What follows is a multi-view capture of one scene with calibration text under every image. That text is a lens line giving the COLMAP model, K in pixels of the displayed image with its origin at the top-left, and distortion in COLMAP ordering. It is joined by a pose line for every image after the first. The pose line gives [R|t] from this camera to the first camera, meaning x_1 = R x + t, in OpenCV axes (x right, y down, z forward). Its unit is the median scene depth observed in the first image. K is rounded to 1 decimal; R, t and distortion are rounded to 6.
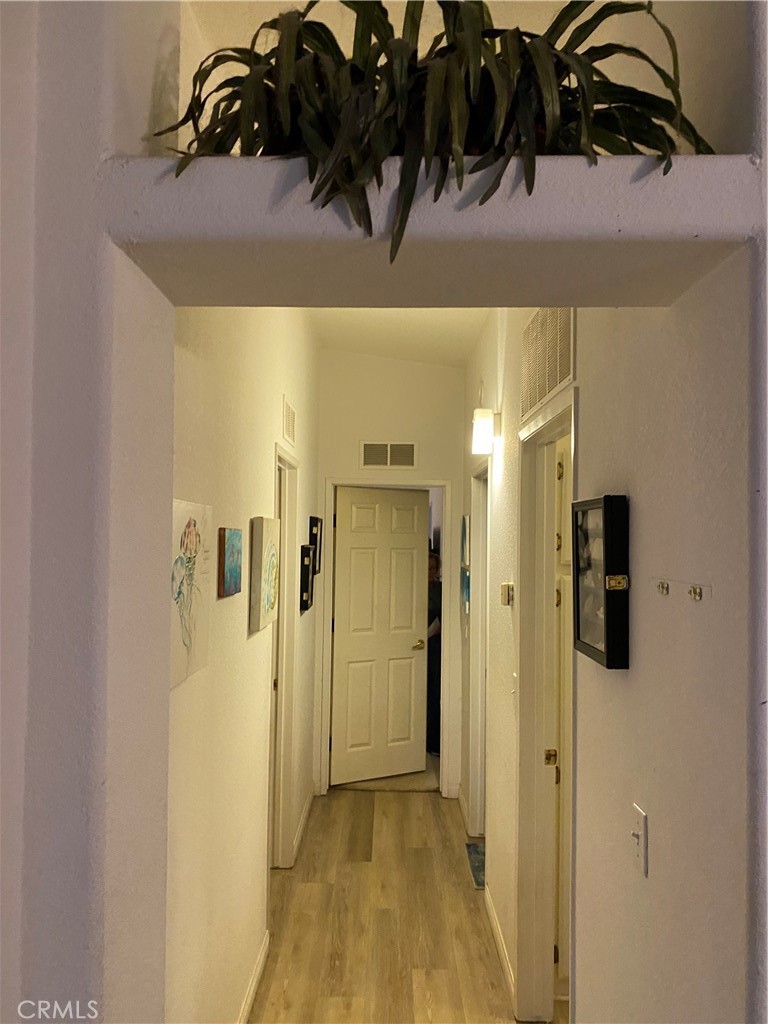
lens RADIAL K [[776.9, 0, 390.1], [0, 776.9, 511.2], [0, 0, 1]] dist [0.012670, -0.004483]
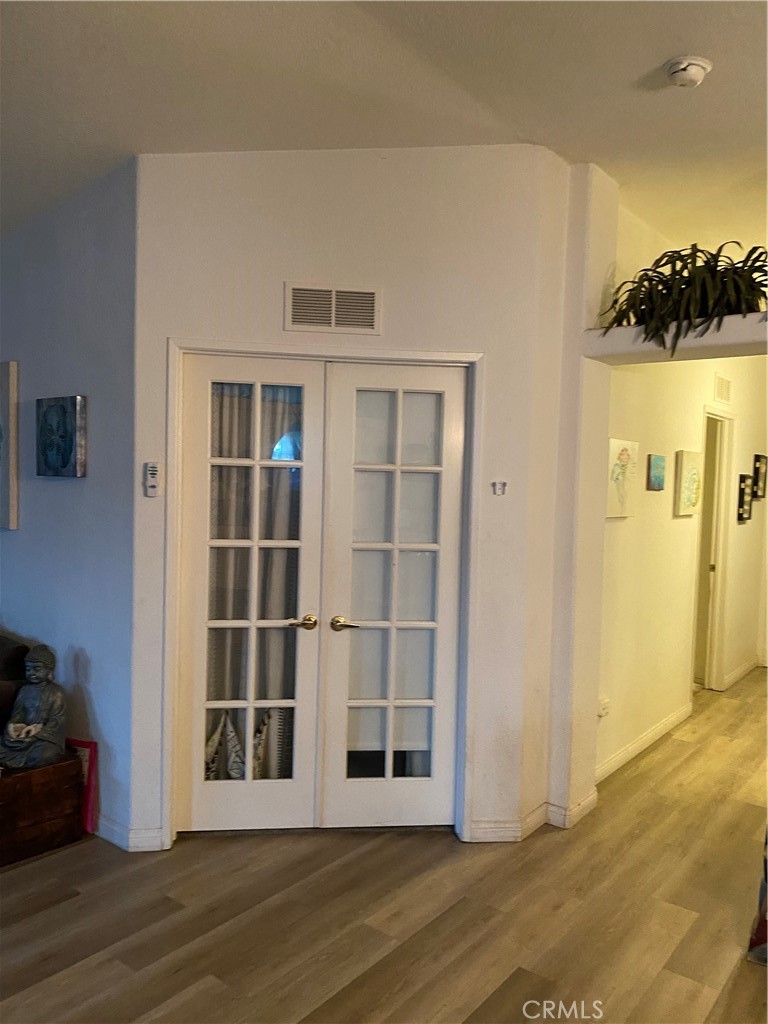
lens RADIAL K [[776.9, 0, 390.1], [0, 776.9, 511.2], [0, 0, 1]] dist [0.012670, -0.004483]
pose [[0.795773, 0.040145, -0.604263, 0.868221], [-0.000150, 0.997813, 0.066094, 0.065123], [0.605595, -0.052505, 0.794039, -1.849475]]
